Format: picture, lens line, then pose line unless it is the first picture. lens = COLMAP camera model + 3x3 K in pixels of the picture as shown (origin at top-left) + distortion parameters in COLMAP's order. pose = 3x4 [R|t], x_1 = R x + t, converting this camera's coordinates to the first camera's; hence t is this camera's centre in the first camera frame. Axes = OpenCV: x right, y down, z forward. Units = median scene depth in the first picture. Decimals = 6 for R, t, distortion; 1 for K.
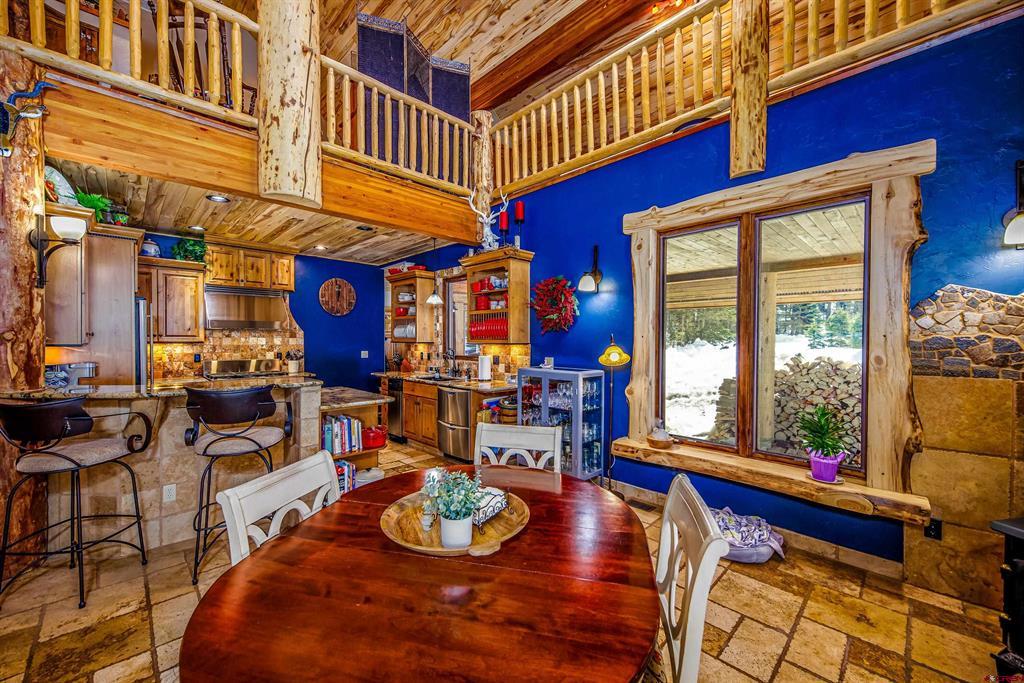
lens RADIAL K [[412.5, 0, 519.7], [0, 412.5, 342.6], [0, 0, 1]] dist [0.003844, -0.001045]
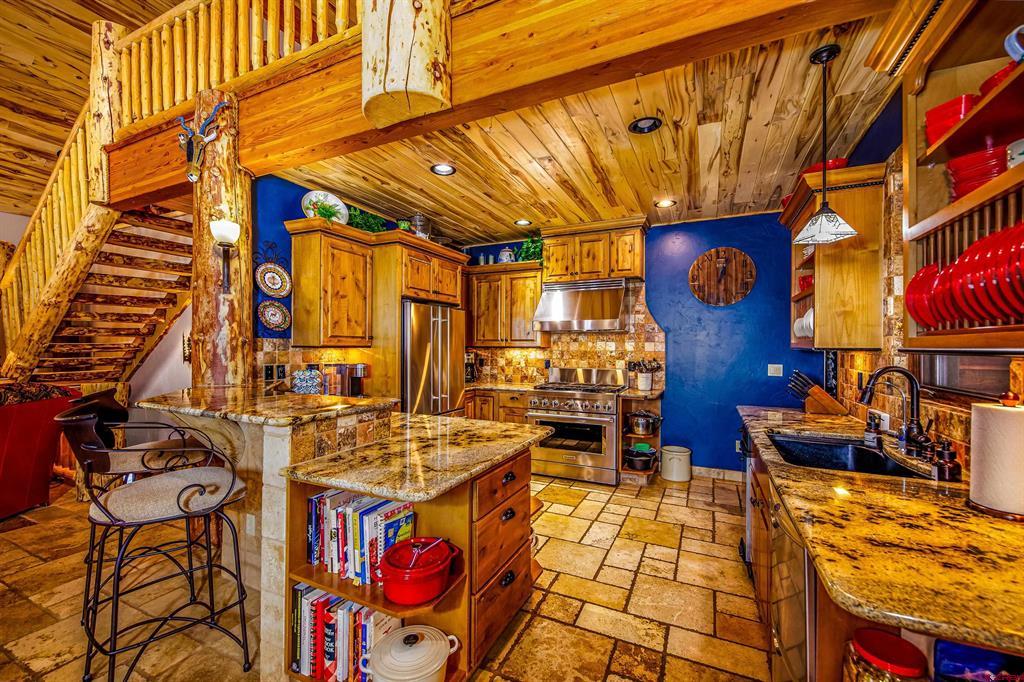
lens RADIAL K [[390.8, 0, 512.4], [0, 390.8, 347.4], [0, 0, 1]] dist [0.003392, 0.000153]
pose [[0.319000, -0.000065, -0.947755, 0.035404], [-0.010147, 0.999942, -0.003484, 0.003607], [0.947701, 0.010728, 0.318980, 0.691579]]
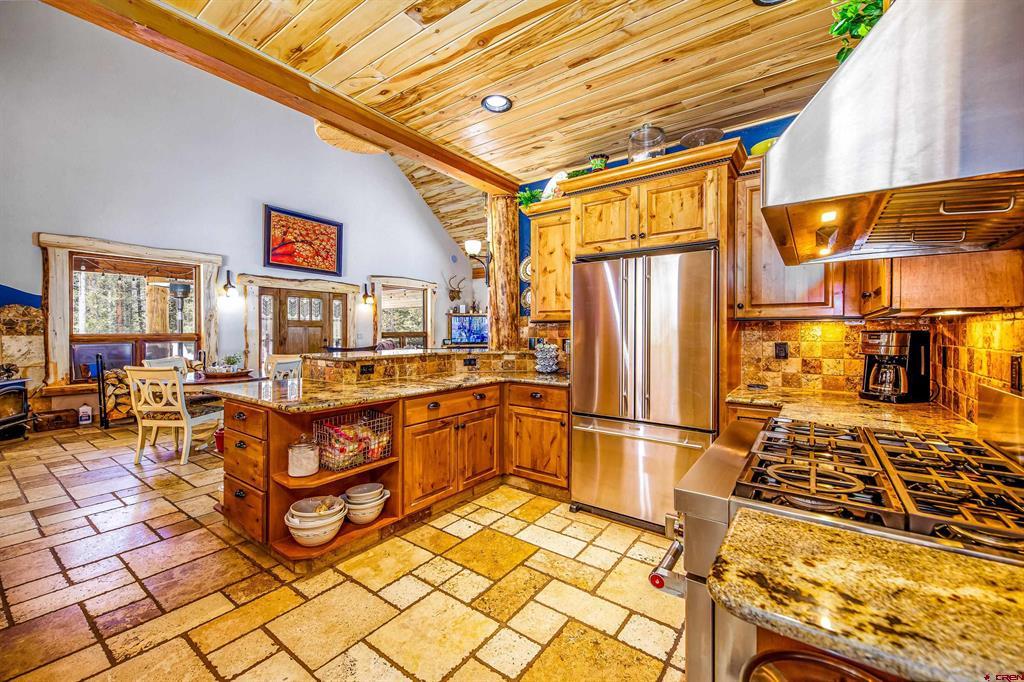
lens RADIAL K [[412.5, 0, 522.2], [0, 412.5, 327.6], [0, 0, 1]] dist [0.003844, -0.001045]
pose [[-0.985289, -0.004619, -0.170837, -0.488379], [-0.004619, 0.999989, -0.000400, 0.013286], [0.170837, 0.000394, -0.985299, 1.277824]]
